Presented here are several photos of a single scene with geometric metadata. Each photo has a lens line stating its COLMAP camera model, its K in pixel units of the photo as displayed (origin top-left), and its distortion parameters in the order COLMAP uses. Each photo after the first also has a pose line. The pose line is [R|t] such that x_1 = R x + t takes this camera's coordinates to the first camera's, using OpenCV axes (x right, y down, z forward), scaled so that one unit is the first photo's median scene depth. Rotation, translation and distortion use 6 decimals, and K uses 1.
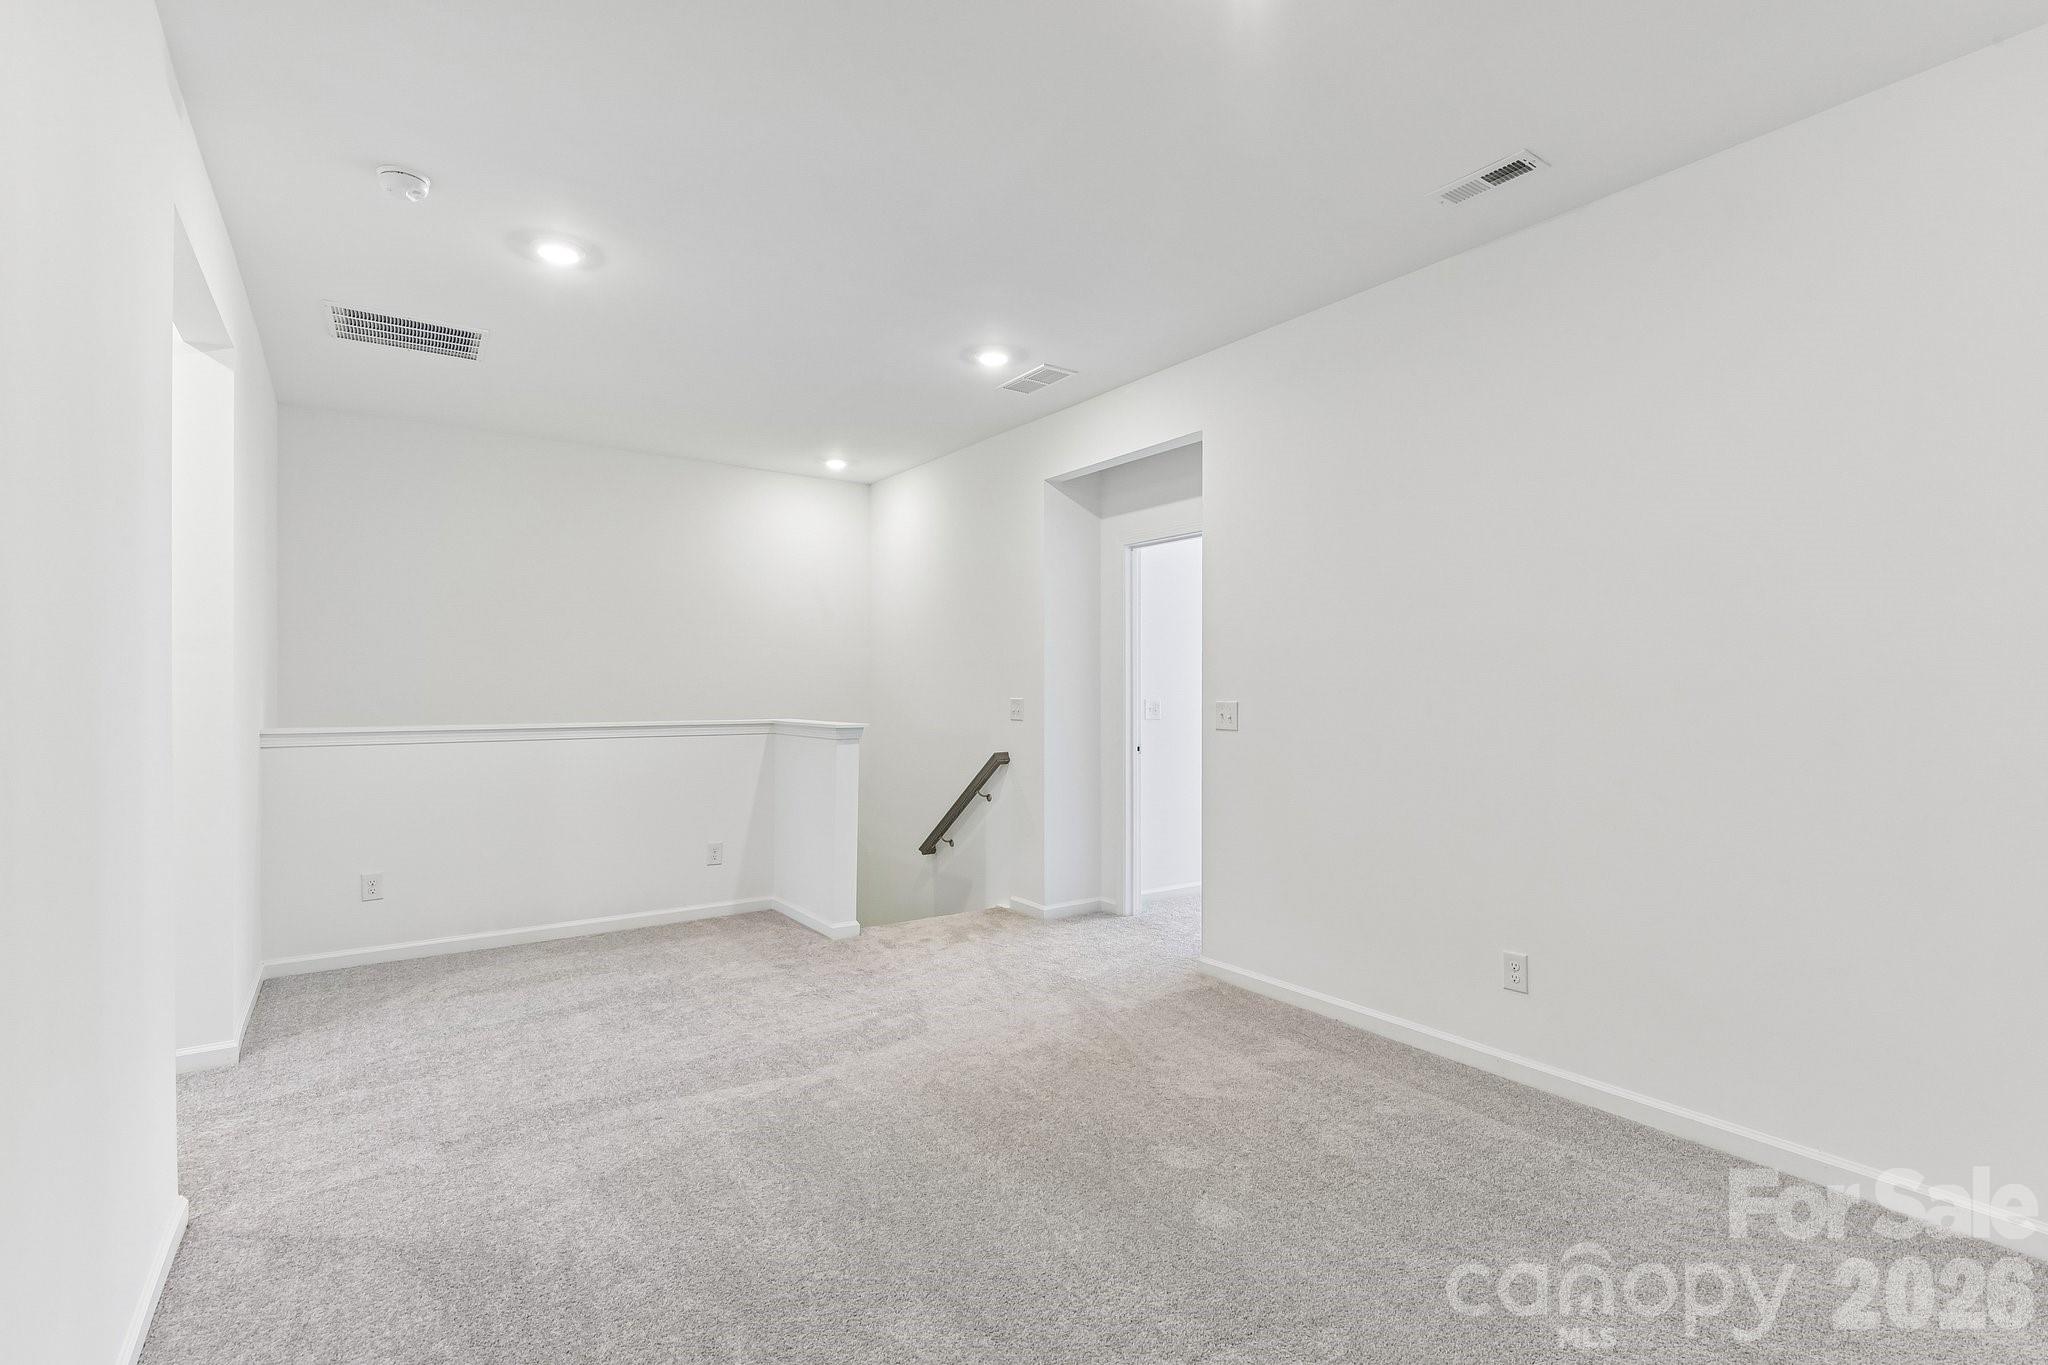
lens RADIAL K [[939.4, 0, 1036.8], [0, 939.4, 695.7], [0, 0, 1]] dist [0.005101, -0.001054]
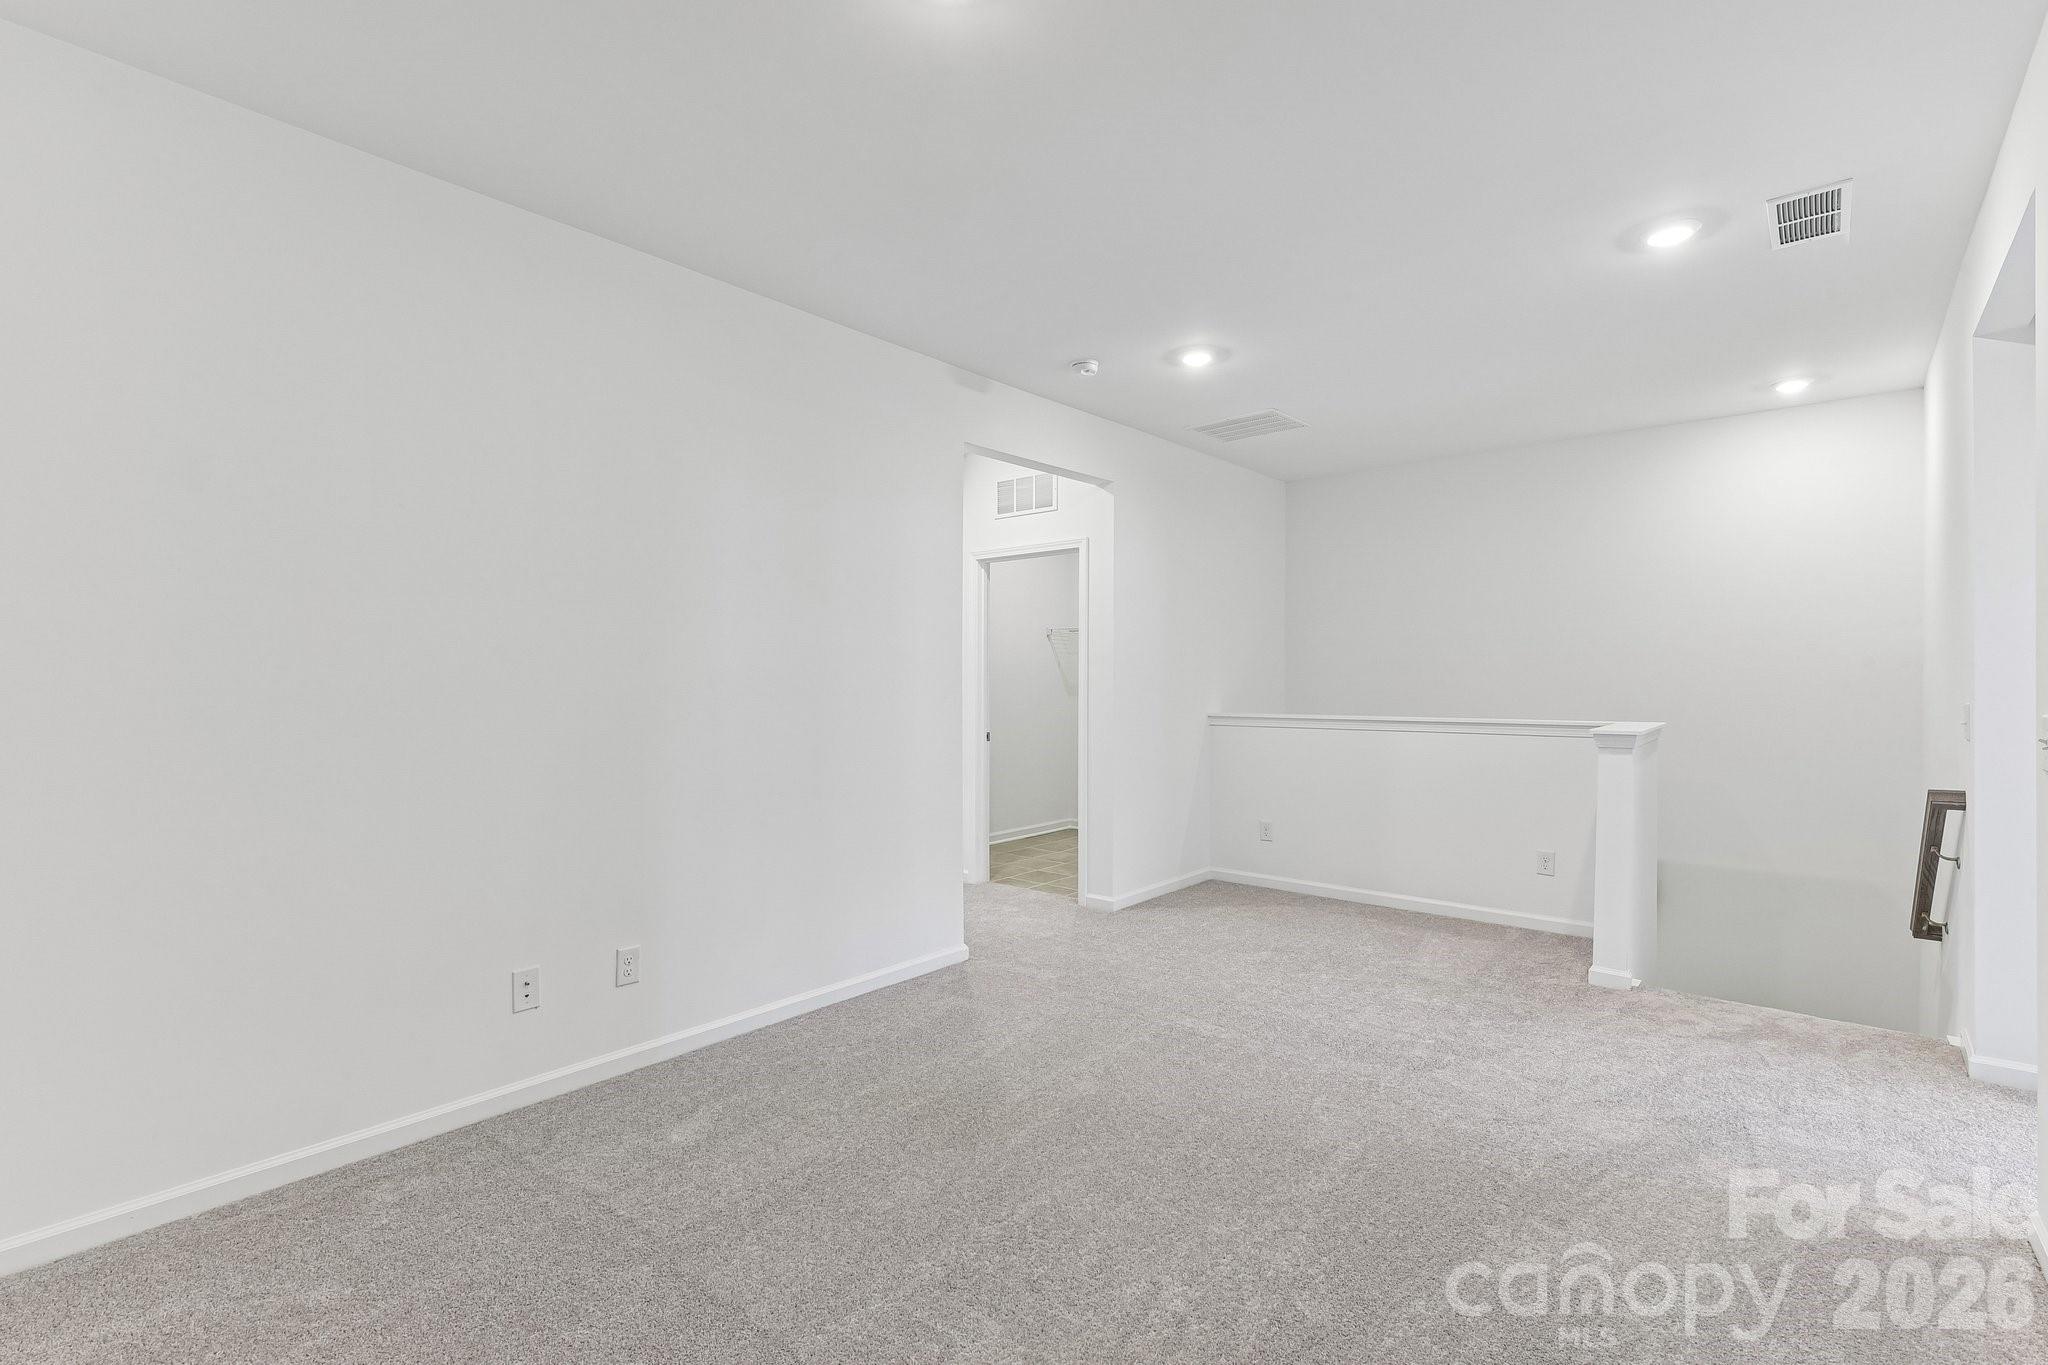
lens RADIAL K [[939.4, 0, 1039.0], [0, 939.4, 675.6], [0, 0, 1]] dist [0.005101, -0.001054]
pose [[0.252627, -0.007919, -0.967531, 0.508001], [-0.008839, 0.999906, -0.010492, -0.003731], [0.967523, 0.011202, 0.252534, 0.325472]]
